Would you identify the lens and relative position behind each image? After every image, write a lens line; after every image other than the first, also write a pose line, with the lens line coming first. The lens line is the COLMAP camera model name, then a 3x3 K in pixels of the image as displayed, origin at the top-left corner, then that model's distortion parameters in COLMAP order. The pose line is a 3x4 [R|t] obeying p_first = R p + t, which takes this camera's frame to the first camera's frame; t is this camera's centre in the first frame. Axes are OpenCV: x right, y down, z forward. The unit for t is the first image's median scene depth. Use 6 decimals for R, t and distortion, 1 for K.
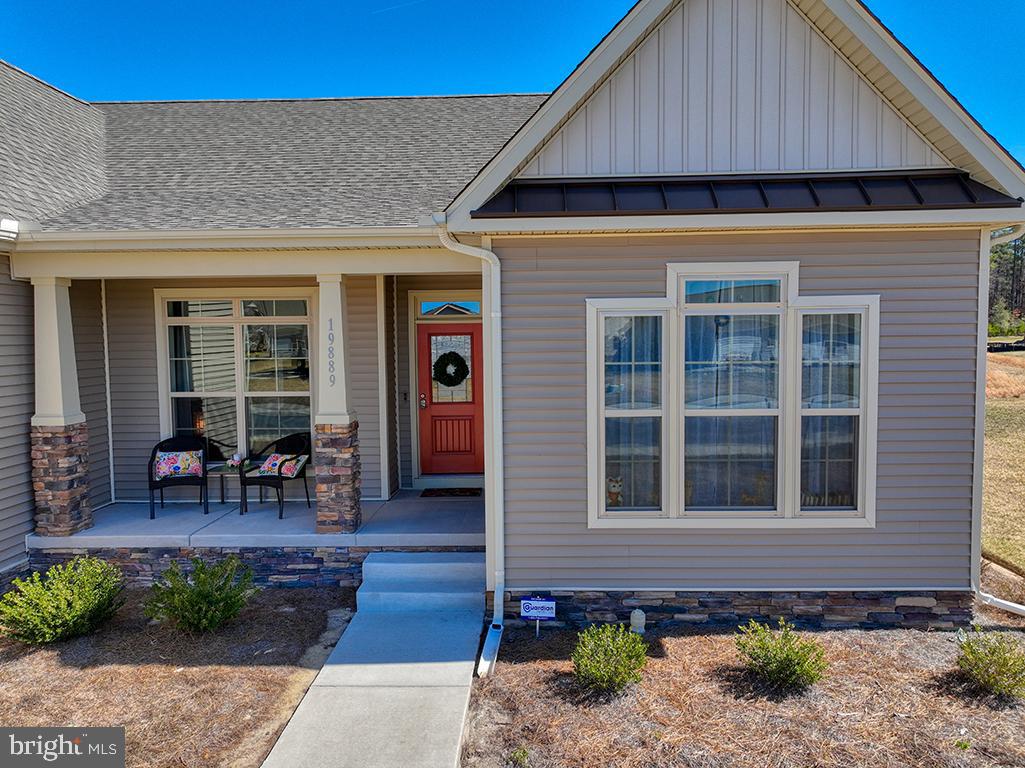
lens RADIAL K [[723.5, 0, 512.5], [0, 723.5, 384.0], [0, 0, 1]] dist [0.002884, 0.014500]
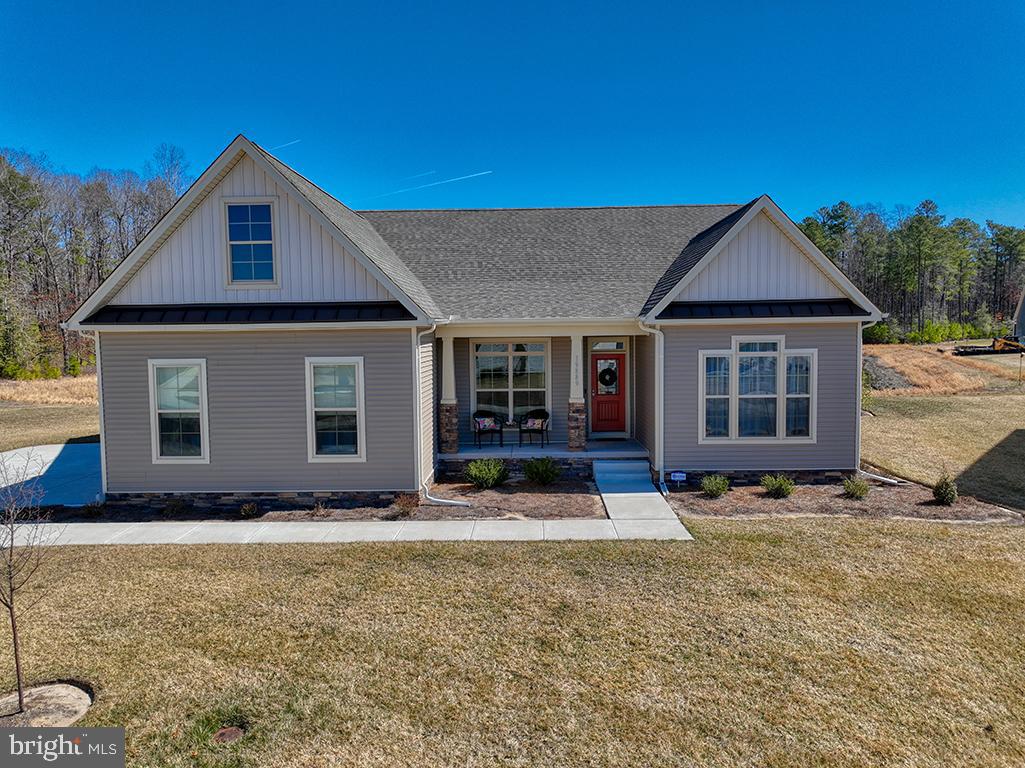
lens RADIAL K [[723.5, 0, 512.5], [0, 723.5, 384.0], [0, 0, 1]] dist [0.002884, 0.014500]
pose [[0.999983, -0.001210, 0.005697, -0.533163], [0.001213, 0.999999, -0.000522, -0.001772], [-0.005697, 0.000529, 0.999984, -1.423154]]
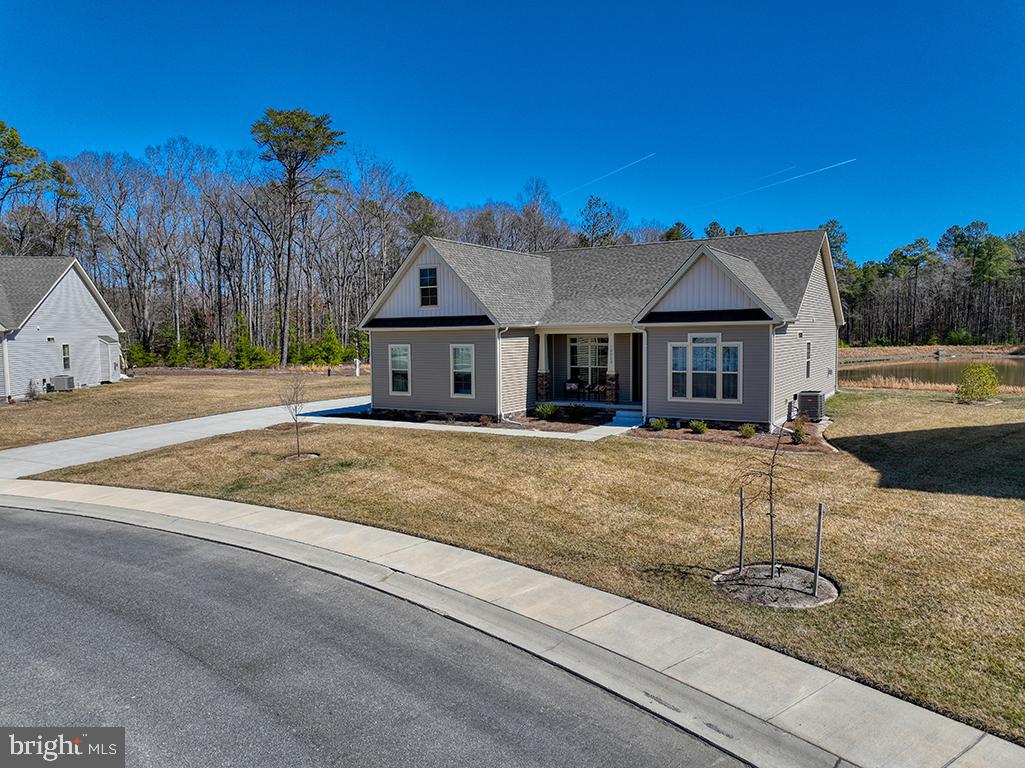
lens RADIAL K [[723.5, 0, 512.5], [0, 723.5, 384.0], [0, 0, 1]] dist [0.002884, 0.014500]
pose [[0.868975, 0.035024, -0.493615, 1.296701], [-0.032772, 0.999375, 0.013218, 0.084250], [0.493770, 0.004691, 0.869580, -2.789637]]
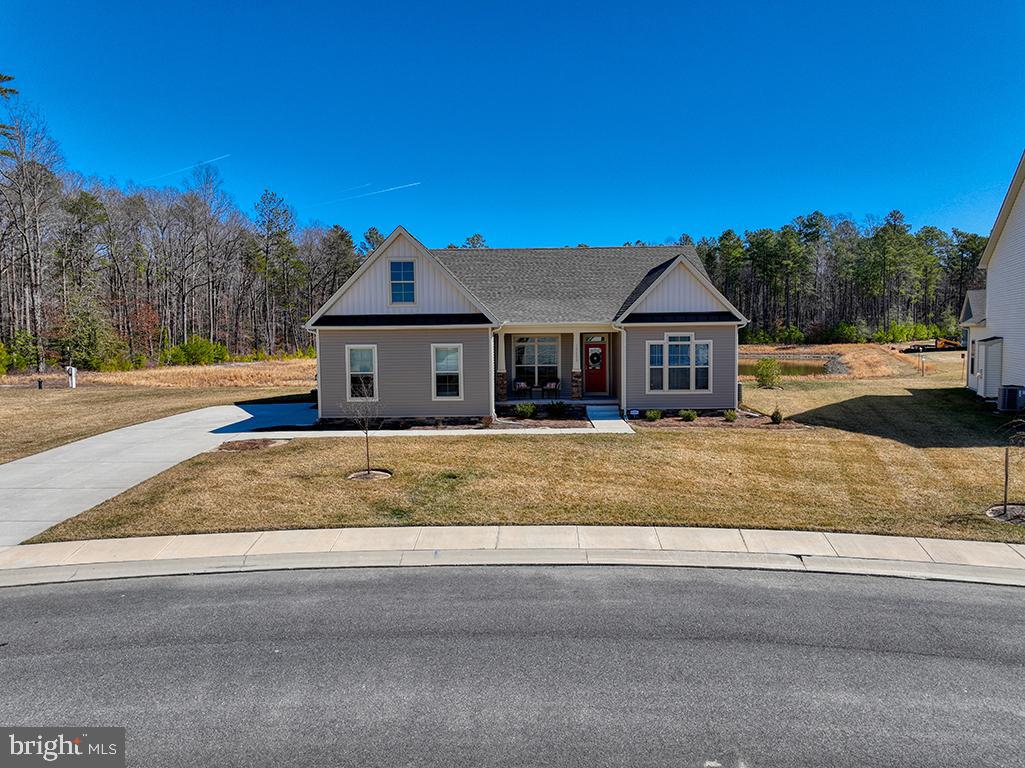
lens RADIAL K [[723.5, 0, 512.5], [0, 723.5, 384.0], [0, 0, 1]] dist [0.002884, 0.014500]
pose [[0.999875, -0.000807, 0.015762, -0.752124], [0.000821, 0.999999, -0.000897, 0.143419], [-0.015761, 0.000910, 0.999875, -3.265120]]
